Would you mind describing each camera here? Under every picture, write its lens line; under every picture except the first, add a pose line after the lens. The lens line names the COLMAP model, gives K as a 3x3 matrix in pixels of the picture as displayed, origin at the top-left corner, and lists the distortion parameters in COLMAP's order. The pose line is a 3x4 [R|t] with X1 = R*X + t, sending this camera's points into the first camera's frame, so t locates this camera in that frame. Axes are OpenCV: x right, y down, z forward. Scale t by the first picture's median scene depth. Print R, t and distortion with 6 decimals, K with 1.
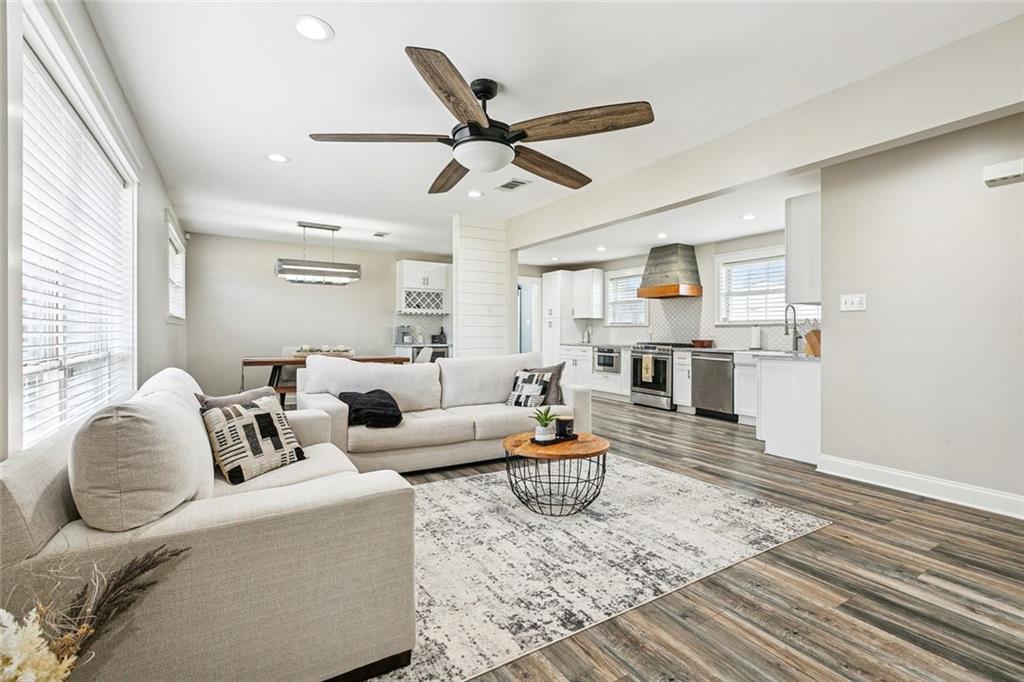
lens RADIAL K [[462.0, 0, 506.8], [0, 462.0, 337.5], [0, 0, 1]] dist [0.001298, -0.002623]
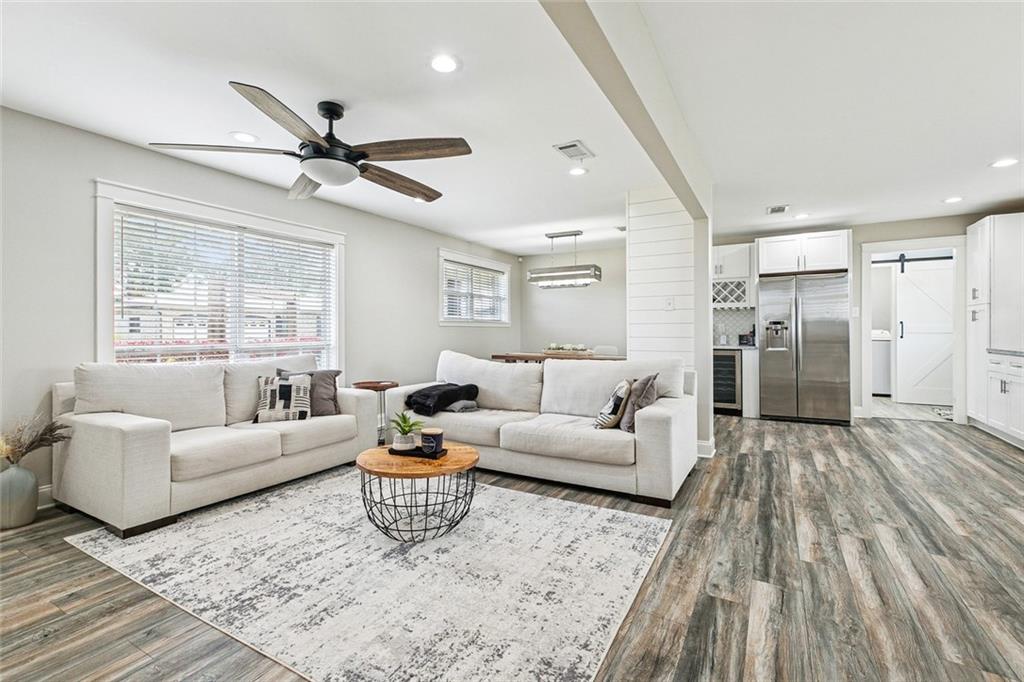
lens RADIAL K [[462.0, 0, 512.8], [0, 462.0, 332.5], [0, 0, 1]] dist [0.001298, -0.002623]
pose [[0.485346, -0.002623, -0.874318, 1.065933], [-0.006341, 0.999959, -0.006519, -0.004066], [0.874299, 0.008708, 0.485310, 0.807801]]
